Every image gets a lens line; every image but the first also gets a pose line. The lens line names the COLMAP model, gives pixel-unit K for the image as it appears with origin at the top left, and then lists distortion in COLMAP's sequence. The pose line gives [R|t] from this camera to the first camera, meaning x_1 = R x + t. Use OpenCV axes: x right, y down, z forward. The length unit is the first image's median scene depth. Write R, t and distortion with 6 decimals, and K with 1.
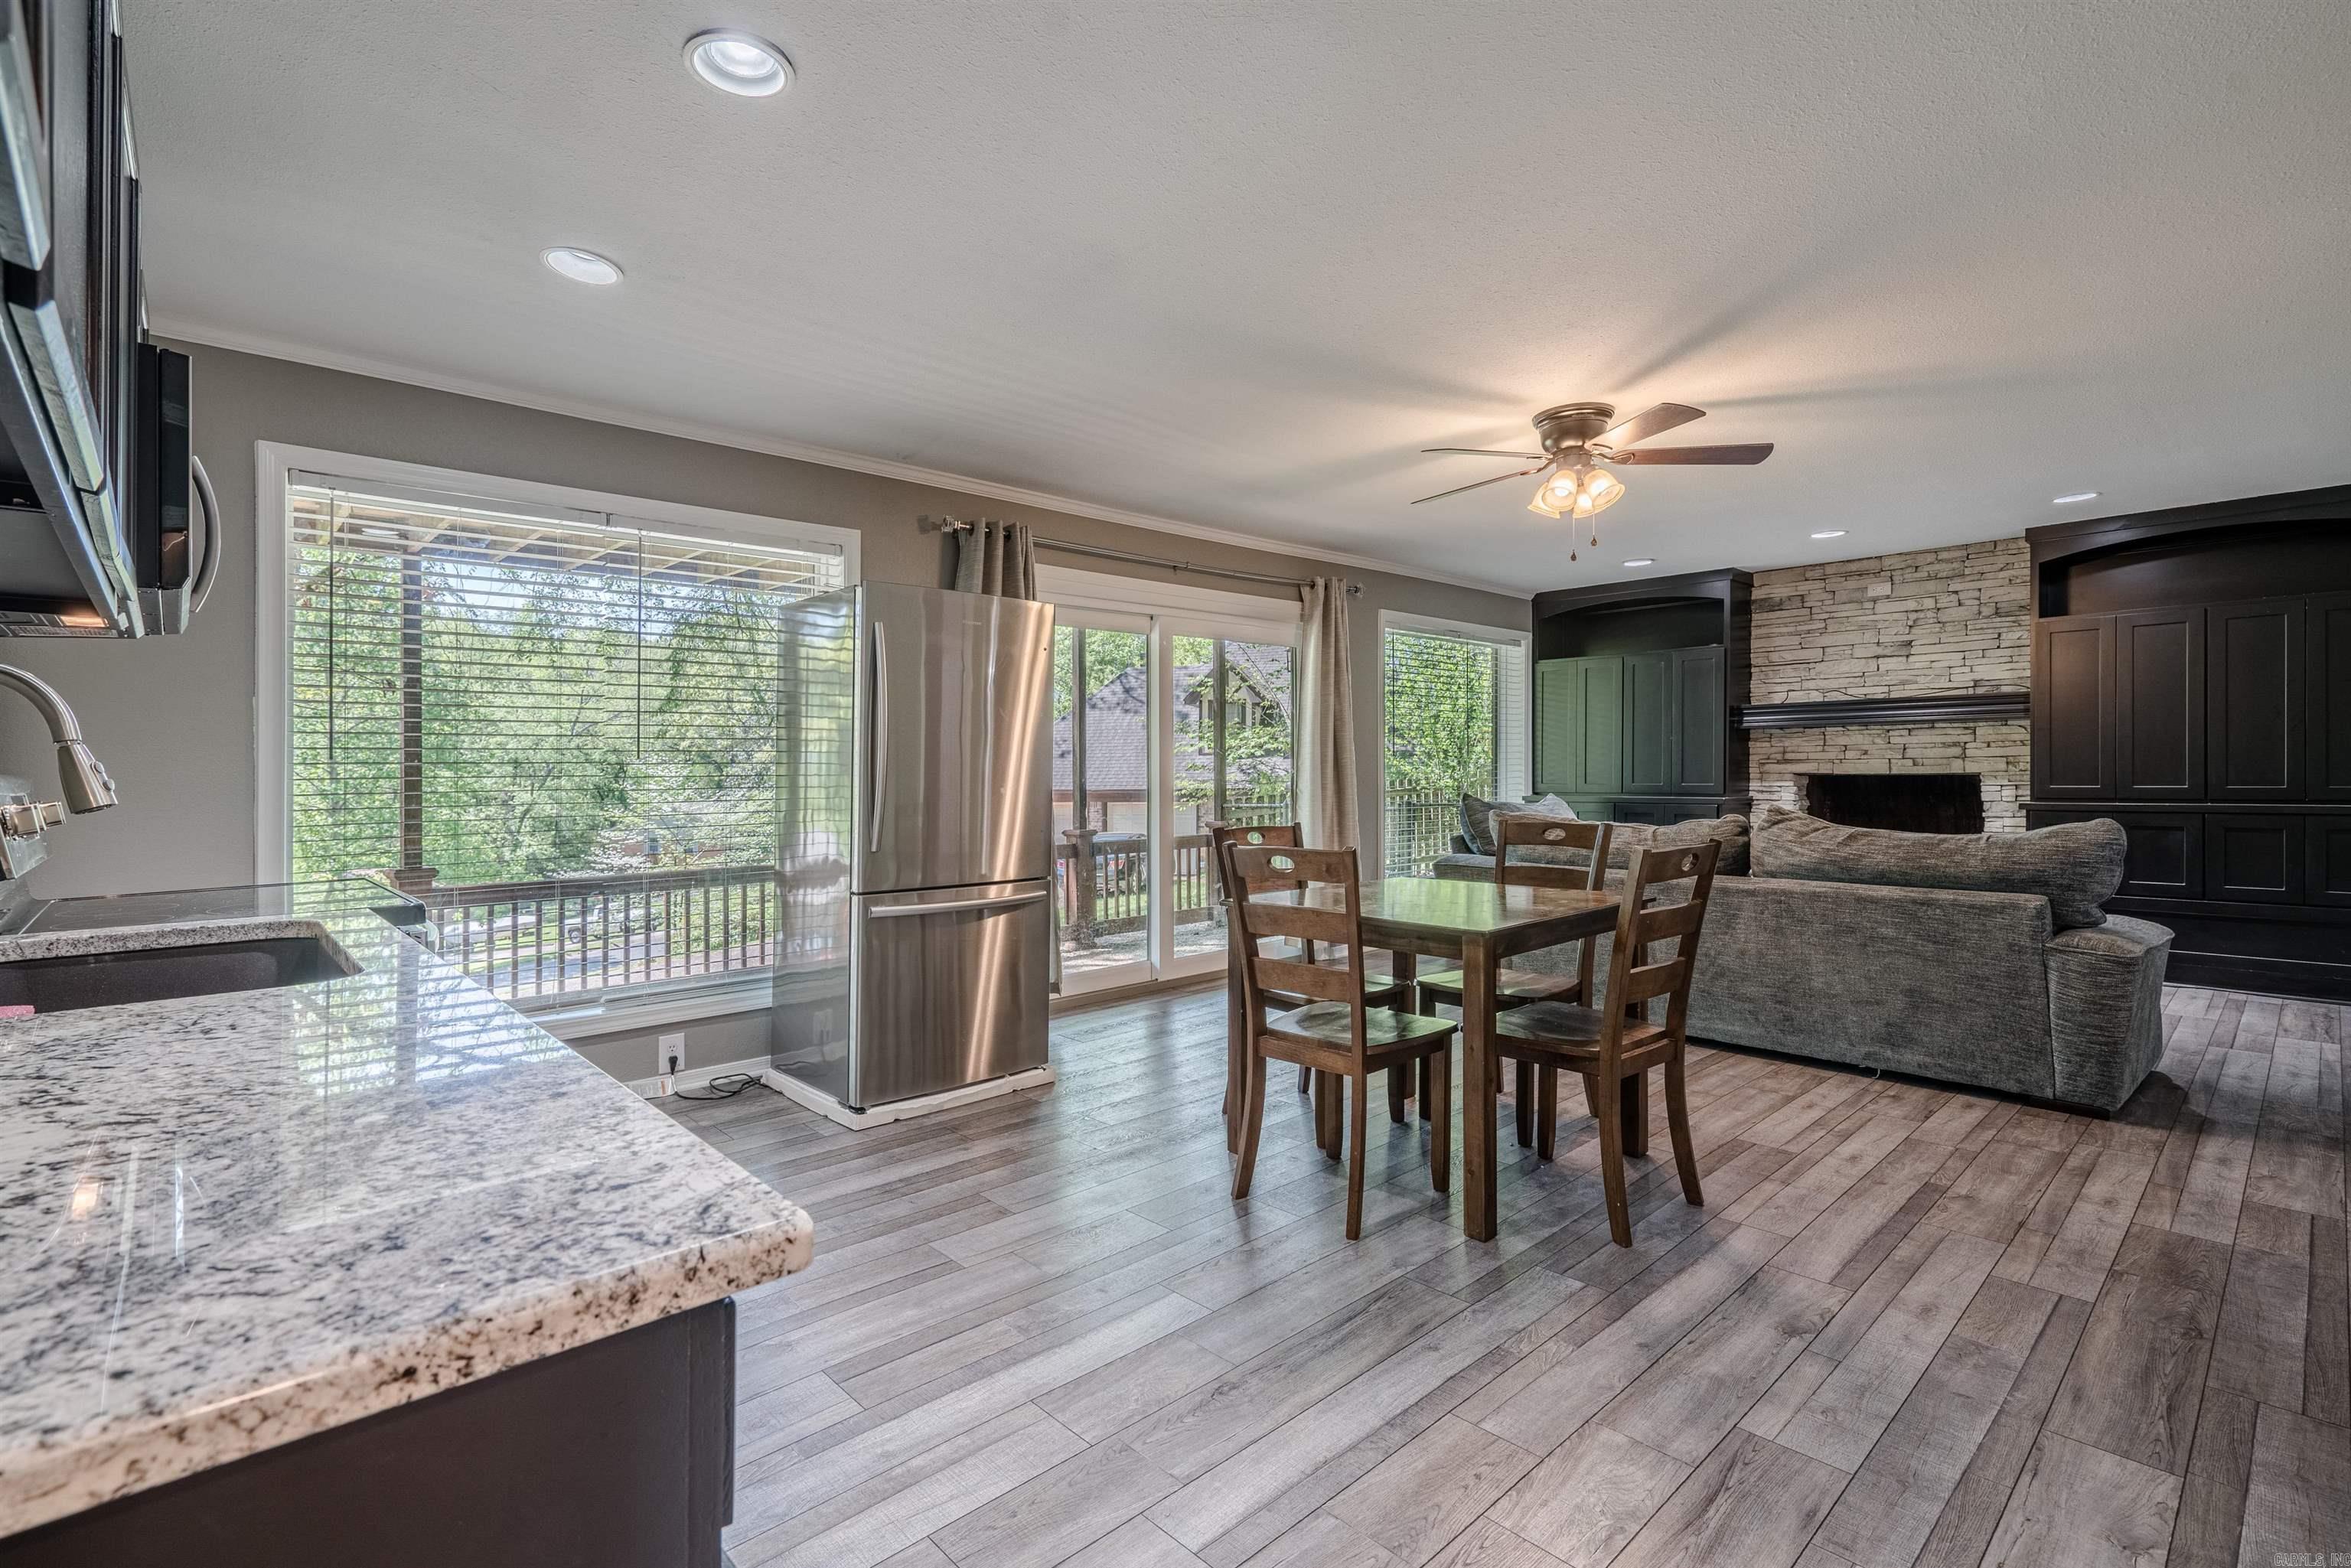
lens RADIAL K [[1073.8, 0, 1143.5], [0, 1073.8, 788.2], [0, 0, 1]] dist [-0.006761, 0.002920]
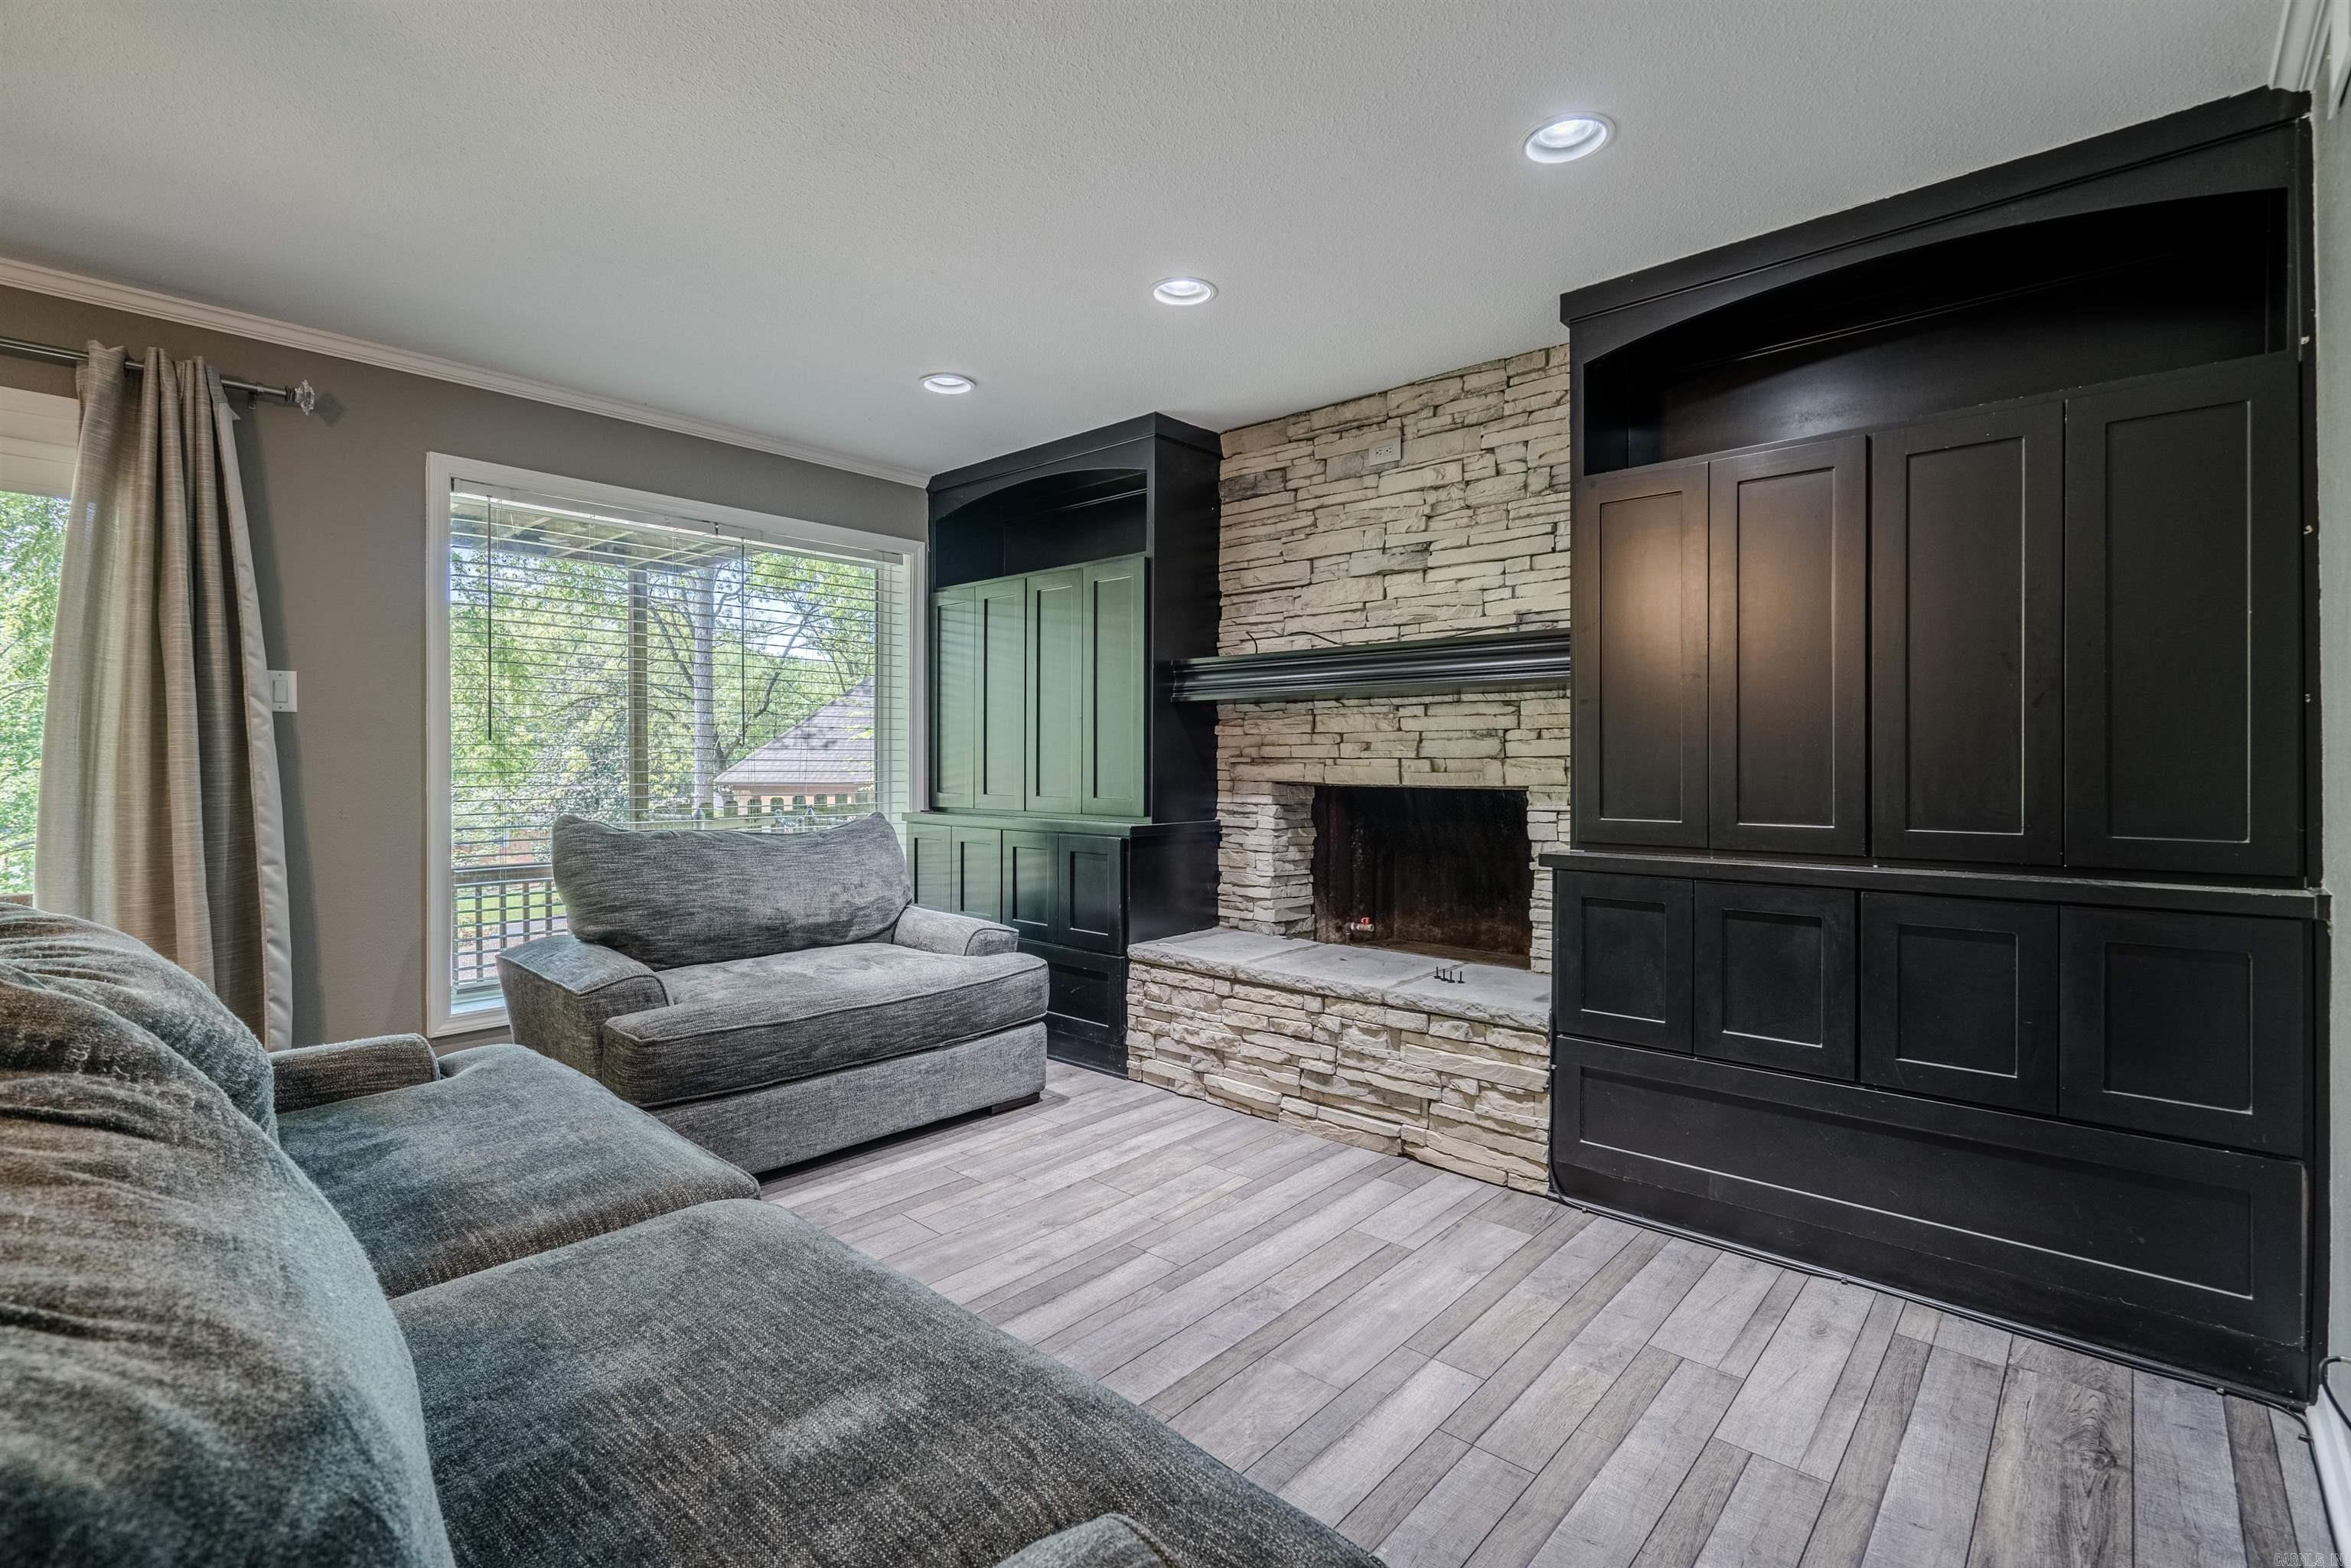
lens RADIAL K [[1073.8, 0, 1159.5], [0, 1073.8, 770.5], [0, 0, 1]] dist [-0.006761, 0.002920]
pose [[0.995164, 0.011265, 0.097582, 0.535321], [-0.010697, 0.999923, -0.006345, -0.016845], [-0.097646, 0.005270, 0.995207, 0.475704]]
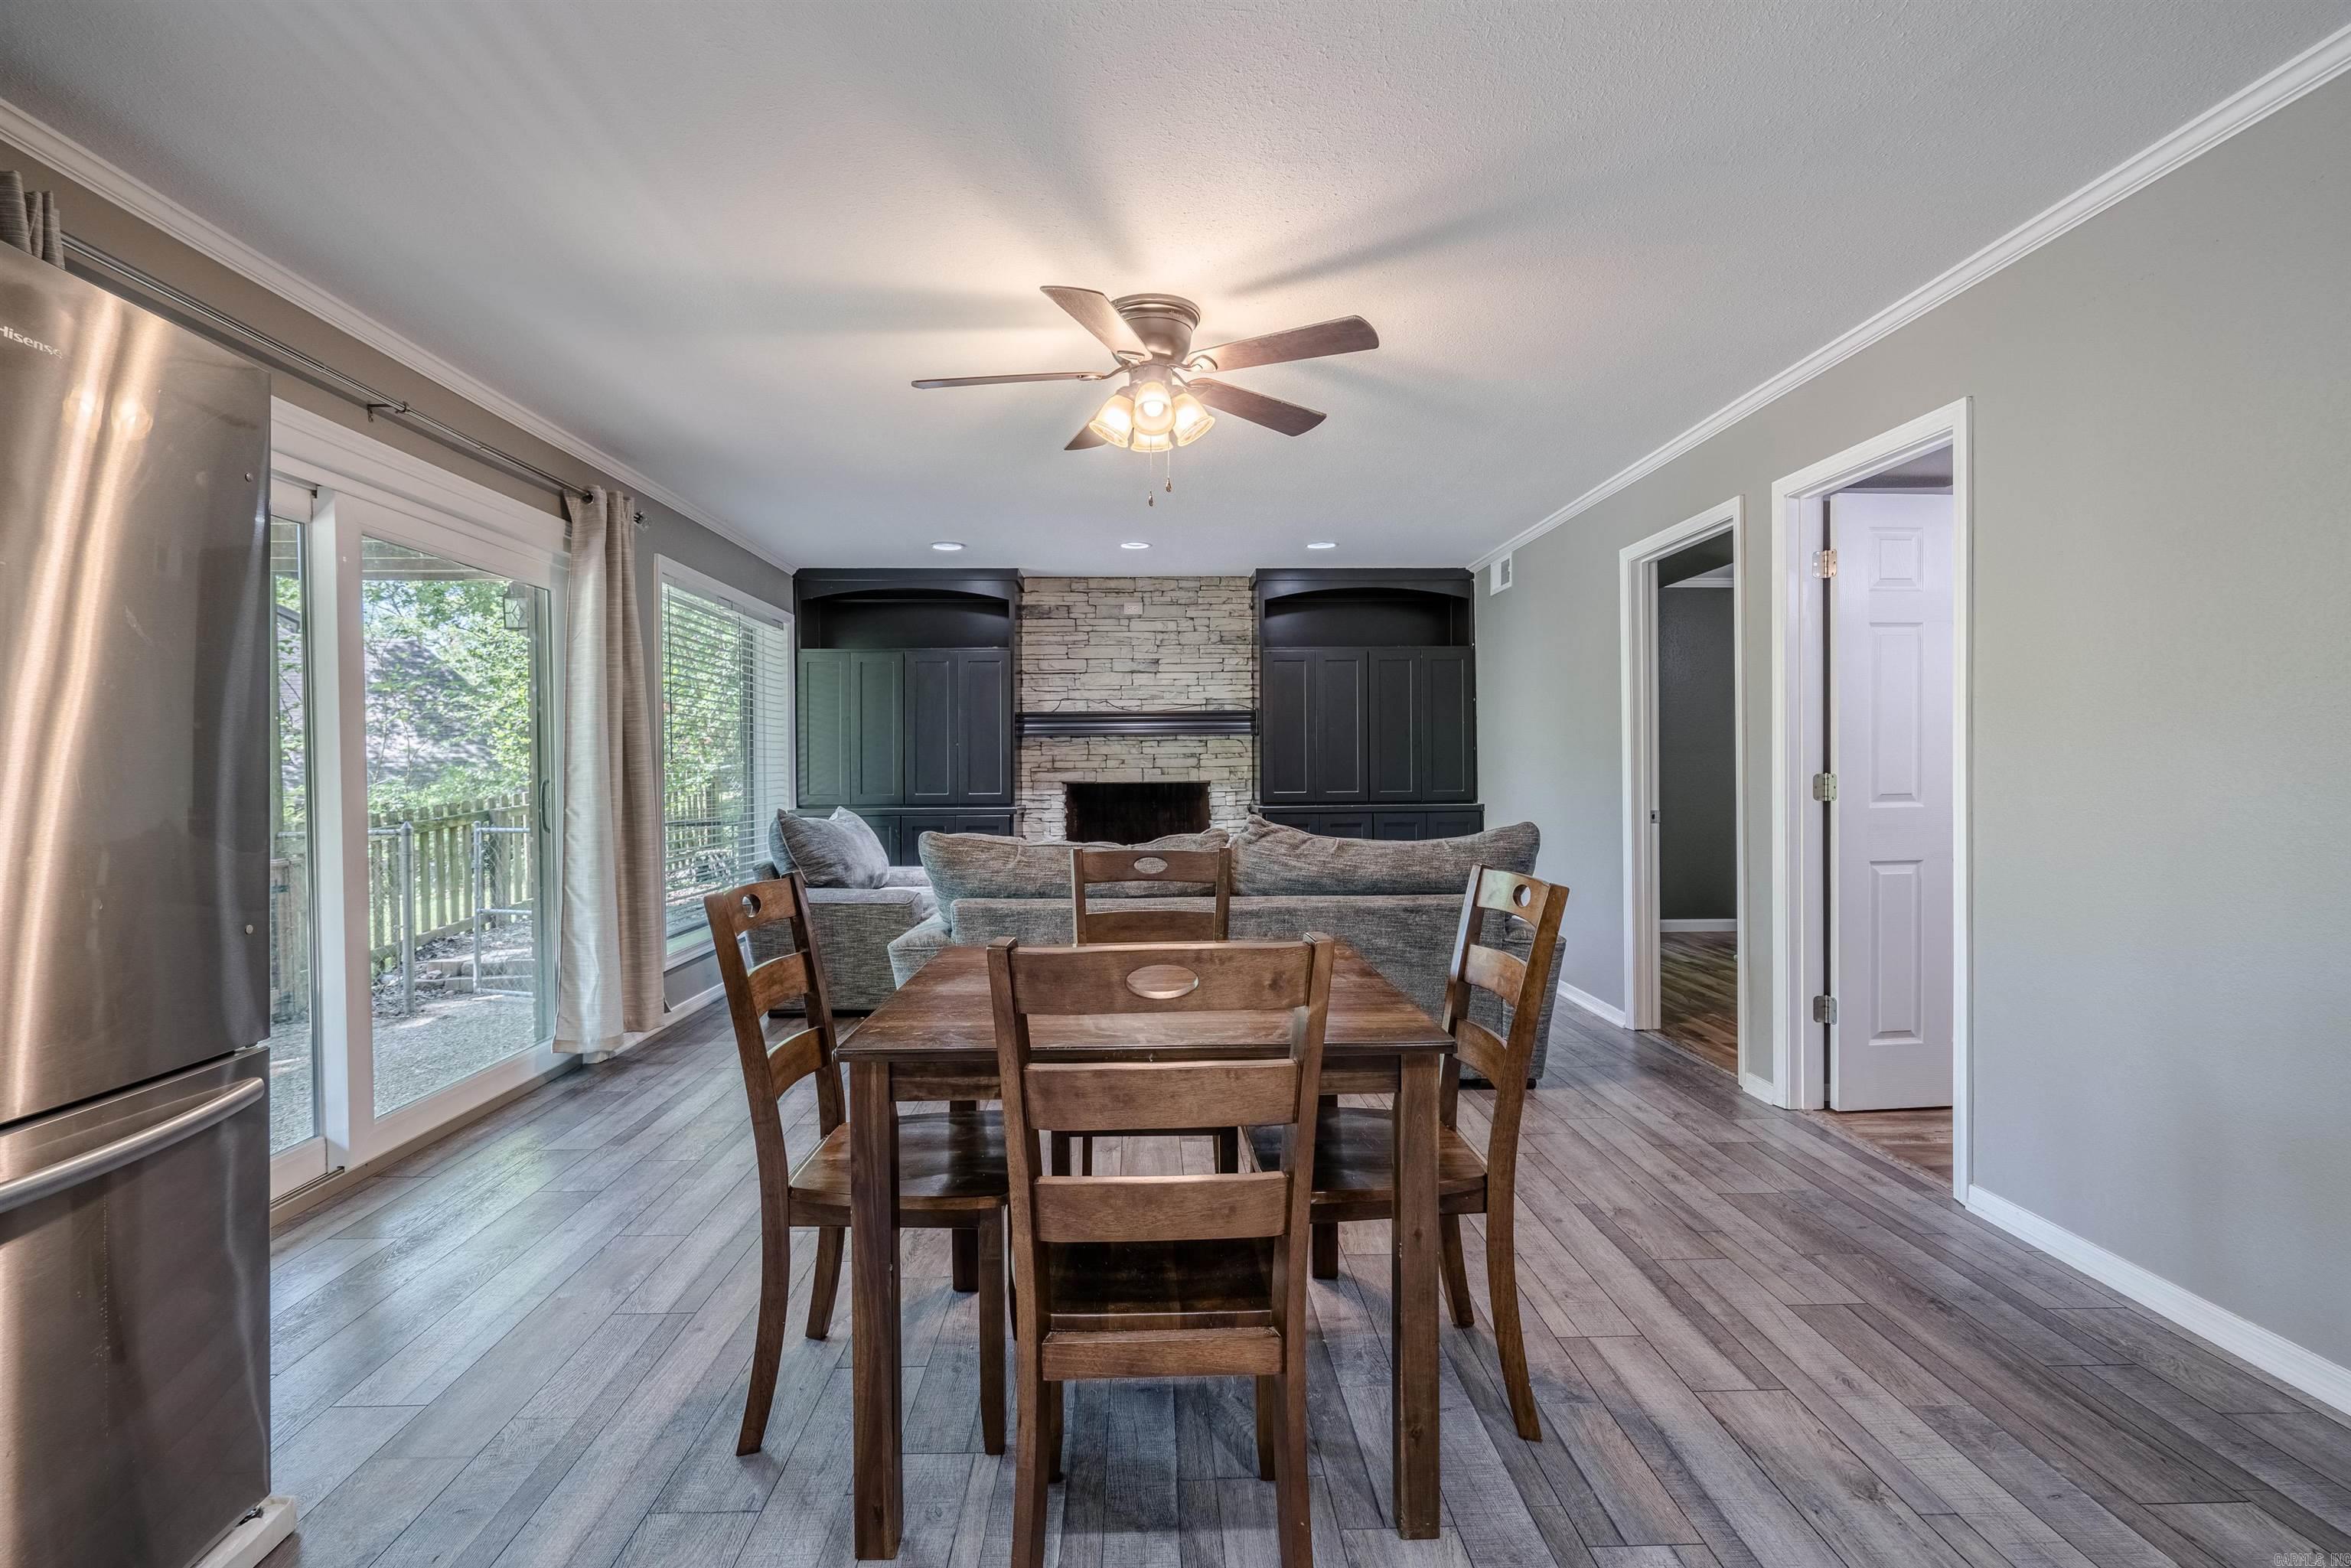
lens RADIAL K [[1073.8, 0, 1173.2], [0, 1073.8, 799.9], [0, 0, 1]] dist [-0.006761, 0.002920]
pose [[0.649672, -0.016459, 0.760036, -0.103490], [0.014455, 0.999852, 0.009297, -0.005167], [-0.760077, 0.004946, 0.649814, 0.286897]]
